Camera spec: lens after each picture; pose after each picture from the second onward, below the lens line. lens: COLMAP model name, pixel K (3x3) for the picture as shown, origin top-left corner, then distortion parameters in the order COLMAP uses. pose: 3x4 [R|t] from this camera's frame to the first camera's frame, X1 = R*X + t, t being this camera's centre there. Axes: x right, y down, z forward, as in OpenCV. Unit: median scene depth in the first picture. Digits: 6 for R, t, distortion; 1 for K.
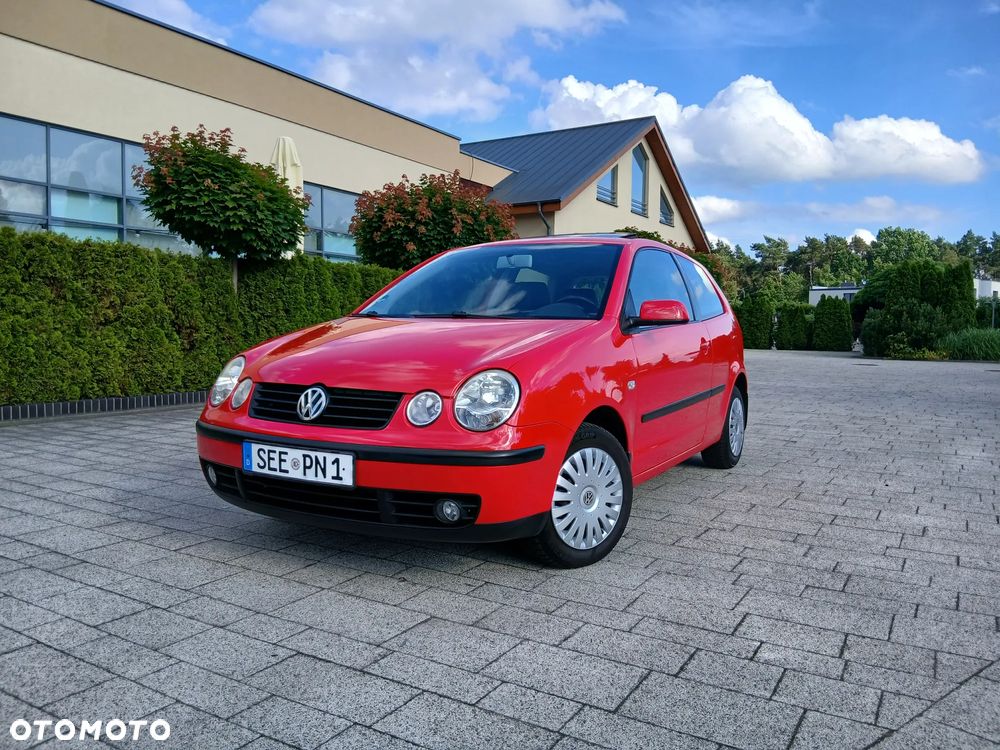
lens RADIAL K [[764.0, 0, 504.0], [0, 764.0, 362.5], [0, 0, 1]] dist [0.086570, -0.155203]
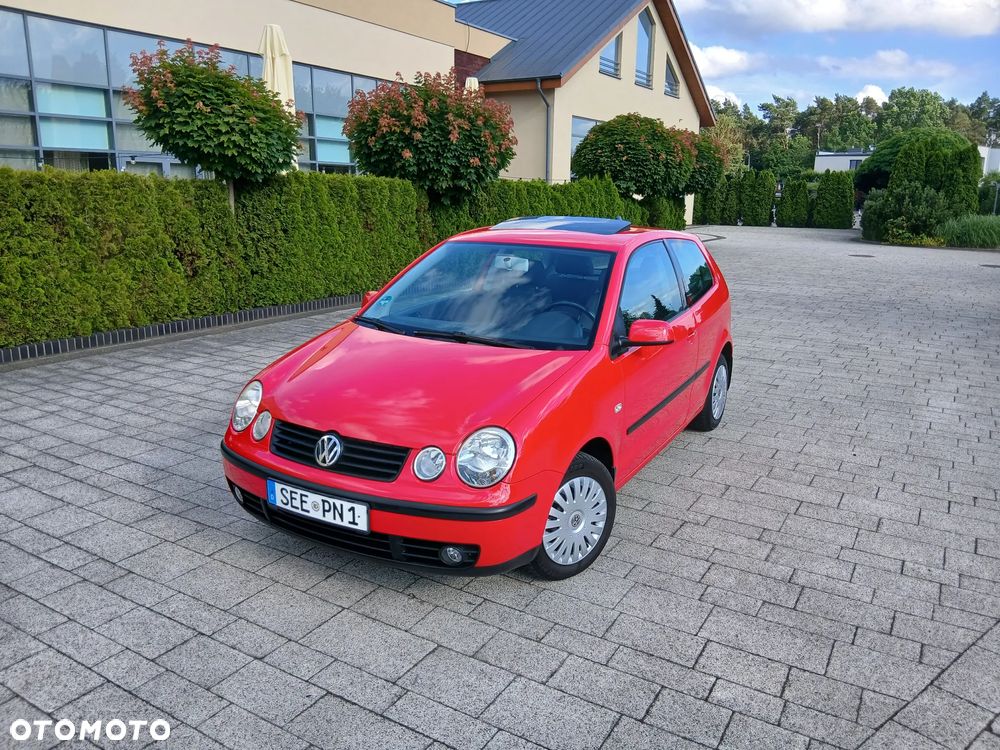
lens RADIAL K [[764.0, 0, 501.1], [0, 764.0, 359.0], [0, 0, 1]] dist [0.086570, -0.155203]
pose [[0.999989, 0.004651, 0.001053, -0.001556], [-0.004763, 0.984815, 0.173540, -0.256806], [-0.000230, -0.173543, 0.984826, -0.066754]]
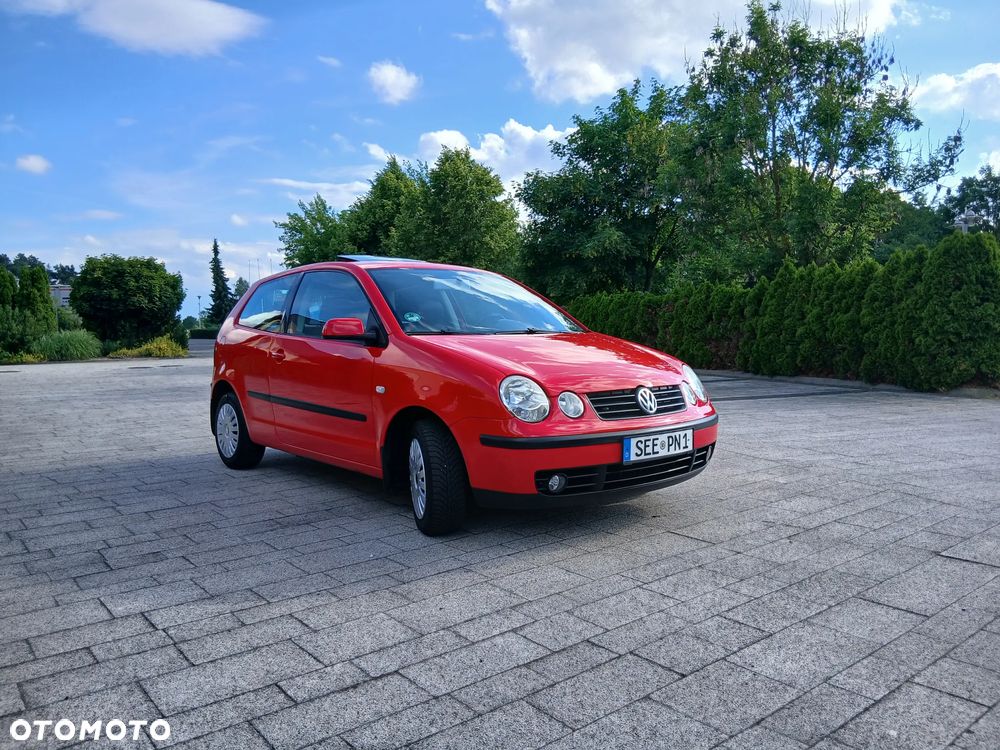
lens RADIAL K [[764.0, 0, 504.6], [0, 764.0, 366.1], [0, 0, 1]] dist [0.086570, -0.155203]
pose [[0.334323, -0.064563, 0.940245, -1.495549], [0.060345, 0.997070, 0.047008, -0.078800], [-0.940525, 0.041023, 0.337239, 0.743385]]
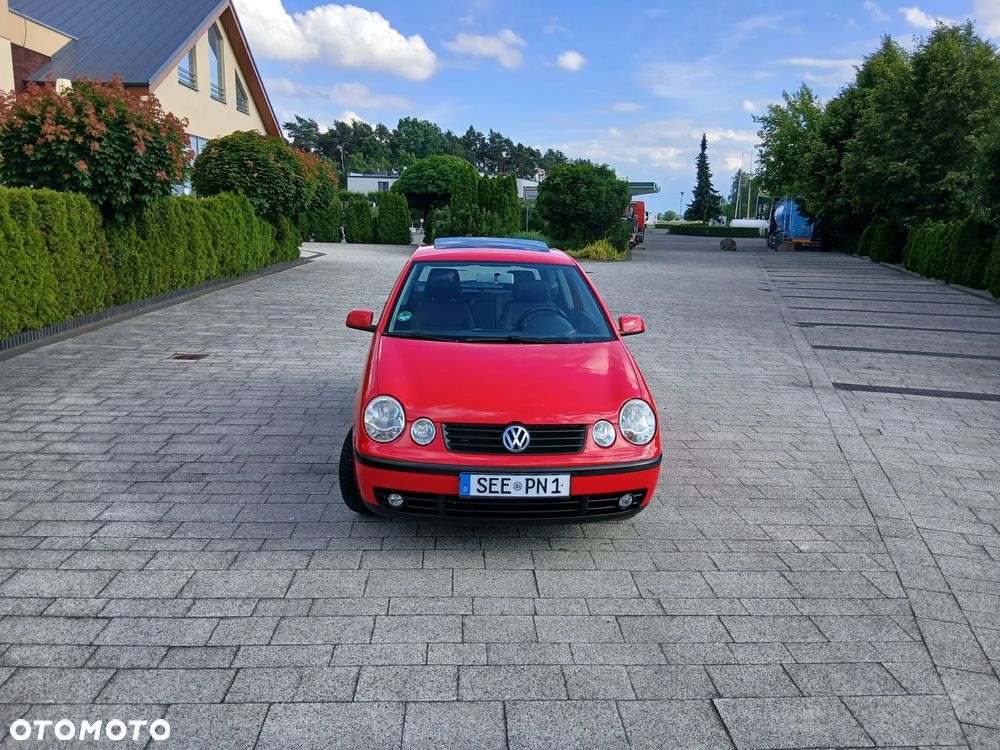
lens RADIAL K [[764.0, 0, 500.3], [0, 764.0, 370.8], [0, 0, 1]] dist [0.086570, -0.155203]
pose [[0.828720, -0.100581, 0.550552, -0.929497], [0.007354, 0.985590, 0.168989, -0.266443], [-0.559616, -0.135996, 0.817518, -0.032731]]
